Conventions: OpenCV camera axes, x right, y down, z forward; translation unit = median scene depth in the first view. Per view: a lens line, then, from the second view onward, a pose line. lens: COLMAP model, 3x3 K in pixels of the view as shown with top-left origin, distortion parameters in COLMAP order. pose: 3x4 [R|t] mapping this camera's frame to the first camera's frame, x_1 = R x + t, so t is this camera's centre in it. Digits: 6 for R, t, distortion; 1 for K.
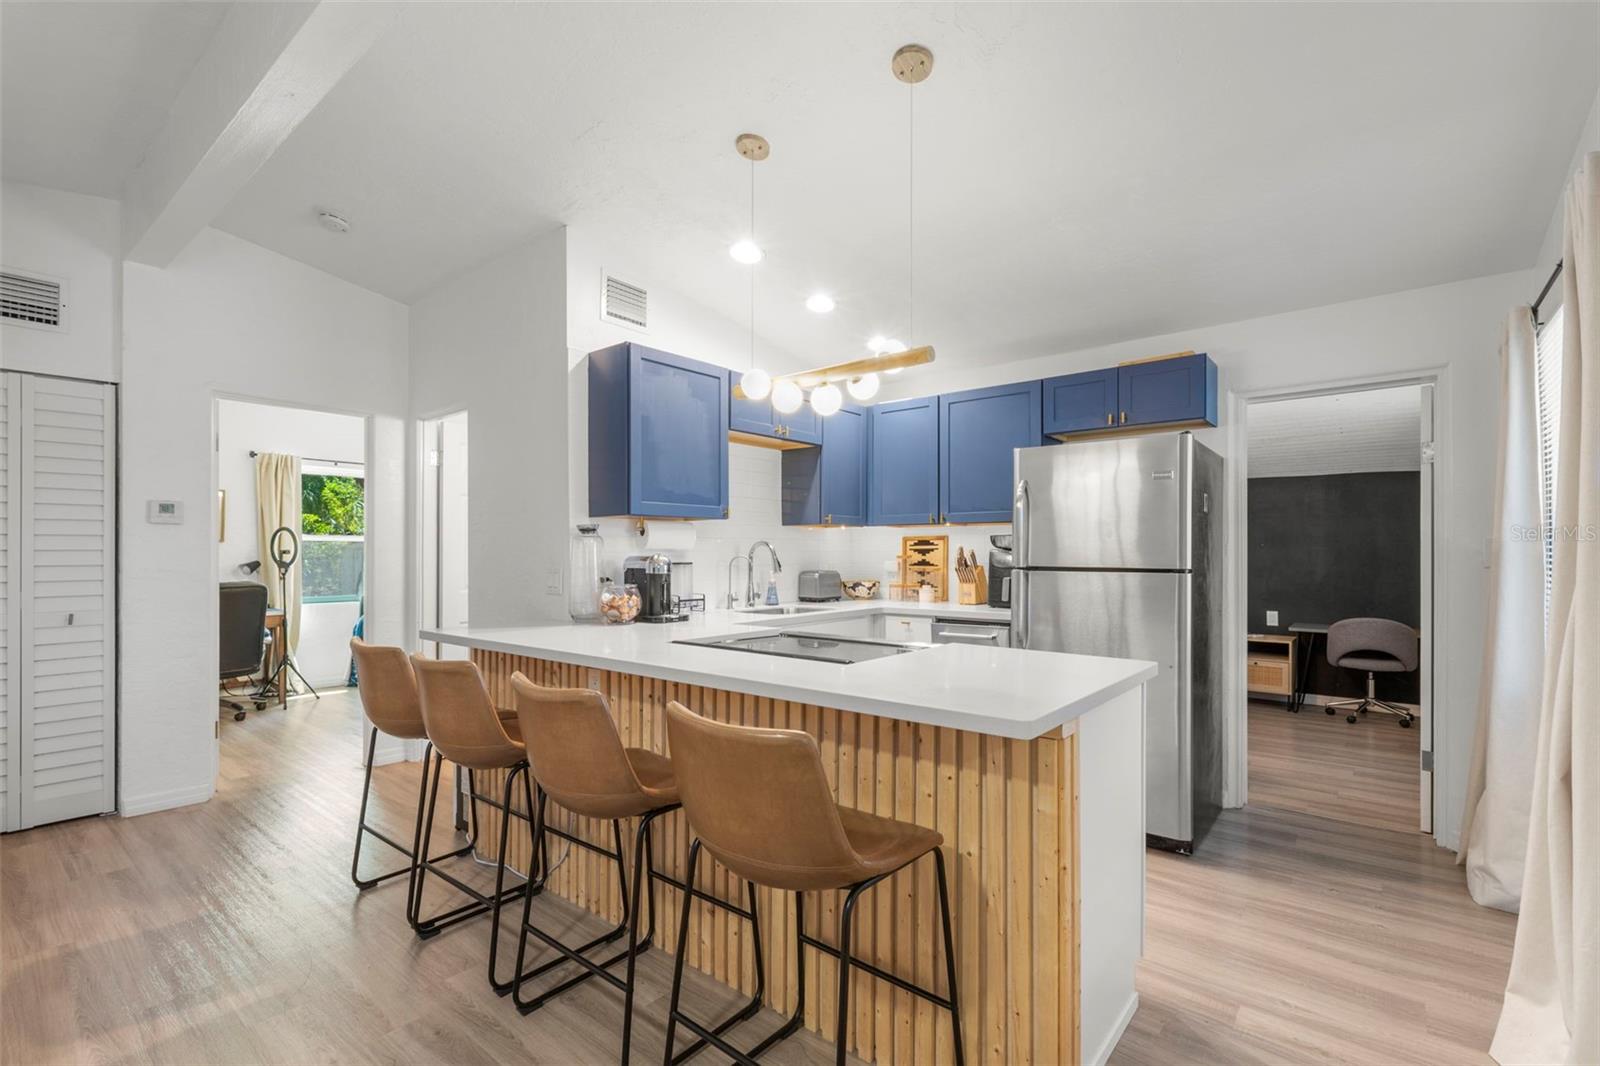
lens RADIAL K [[711.4, 0, 786.8], [0, 711.4, 548.6], [0, 0, 1]] dist [-0.003764, -0.000388]
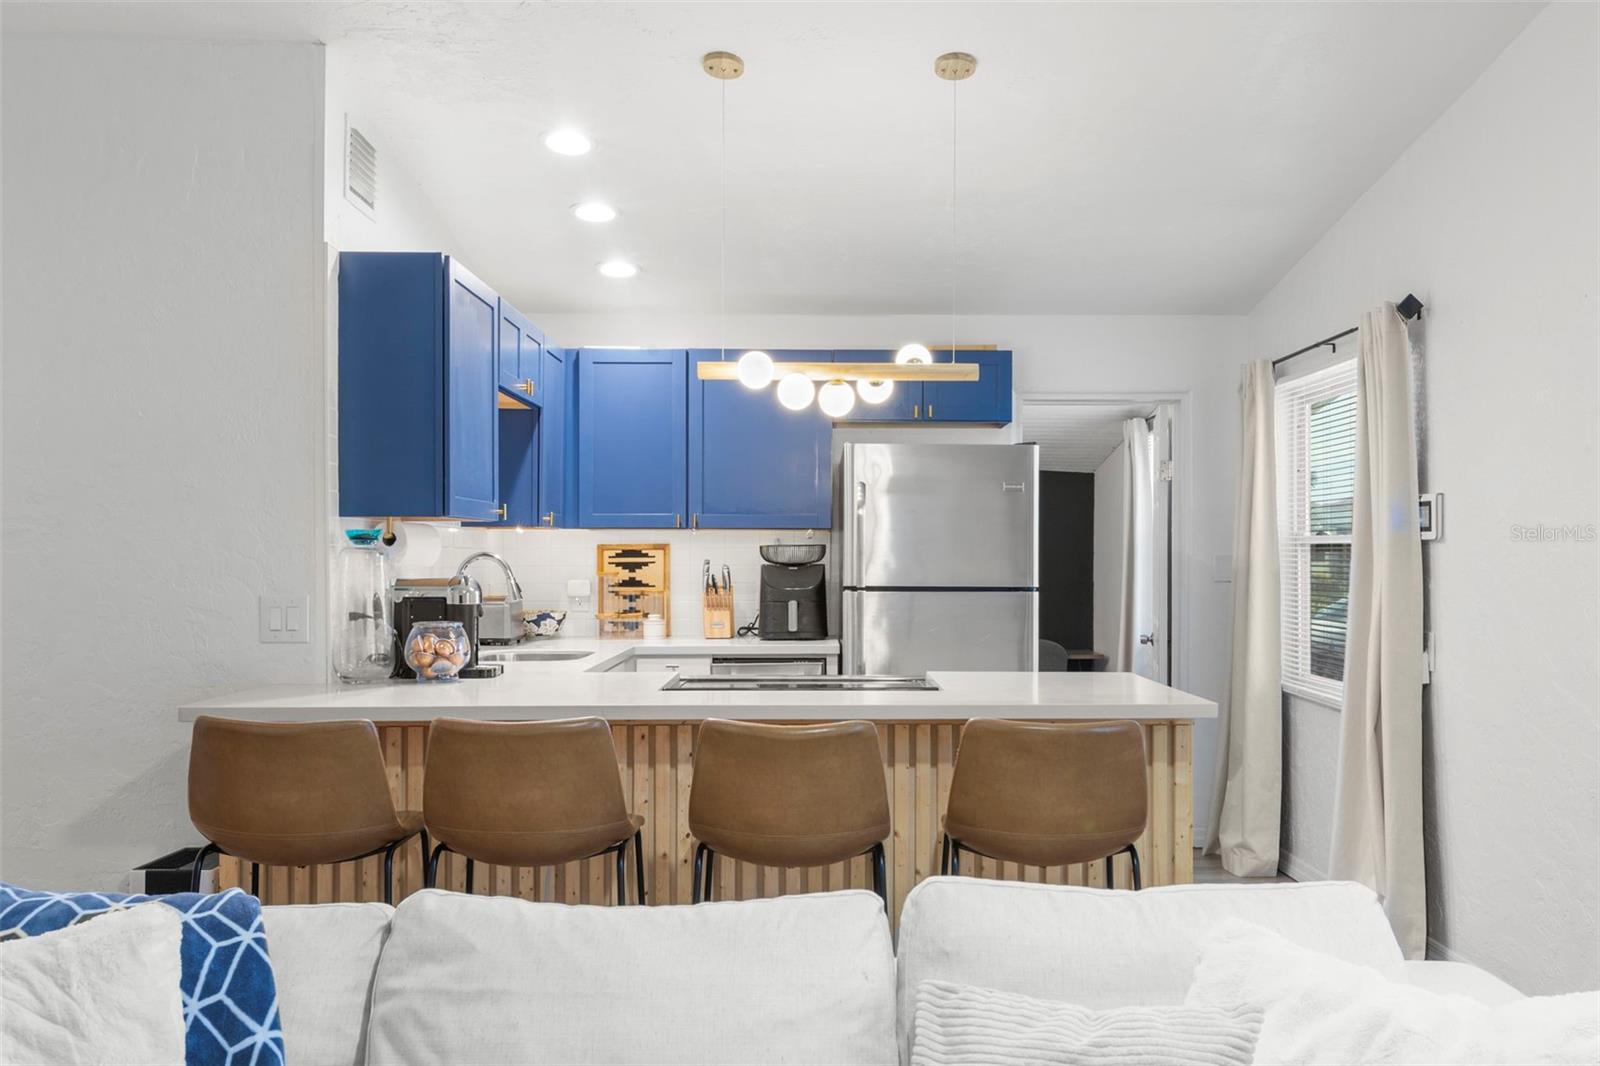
lens RADIAL K [[1372.6, 0, 841.4], [0, 1372.6, 548.9], [0, 0, 1]] dist [0.009454, -0.006911]
pose [[0.754516, 0.004515, 0.656266, -0.587142], [-0.004700, 0.999988, -0.001475, -0.012949], [-0.656265, -0.001971, 0.754528, -0.153603]]
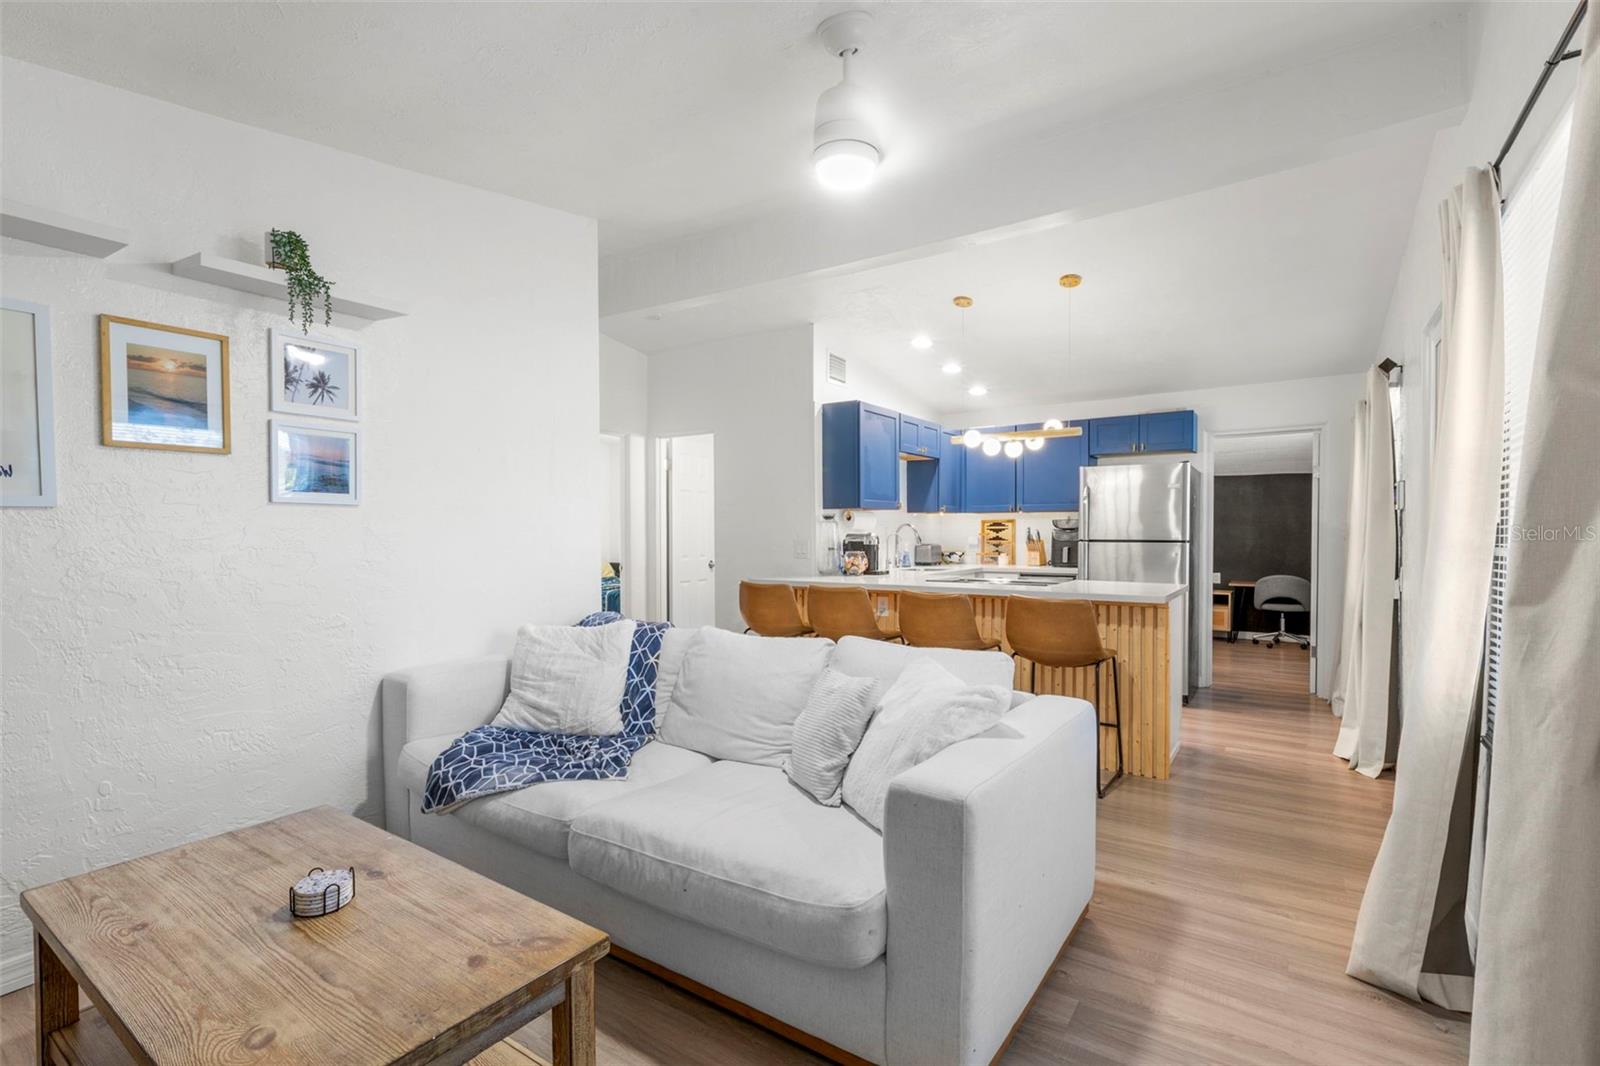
lens RADIAL K [[711.4, 0, 808.6], [0, 711.4, 539.3], [0, 0, 1]] dist [-0.003764, -0.000388]
pose [[0.994746, -0.003156, 0.102327, -0.376000], [0.001432, 0.999856, 0.016917, -0.003228], [-0.102366, -0.016682, 0.994607, -0.446827]]
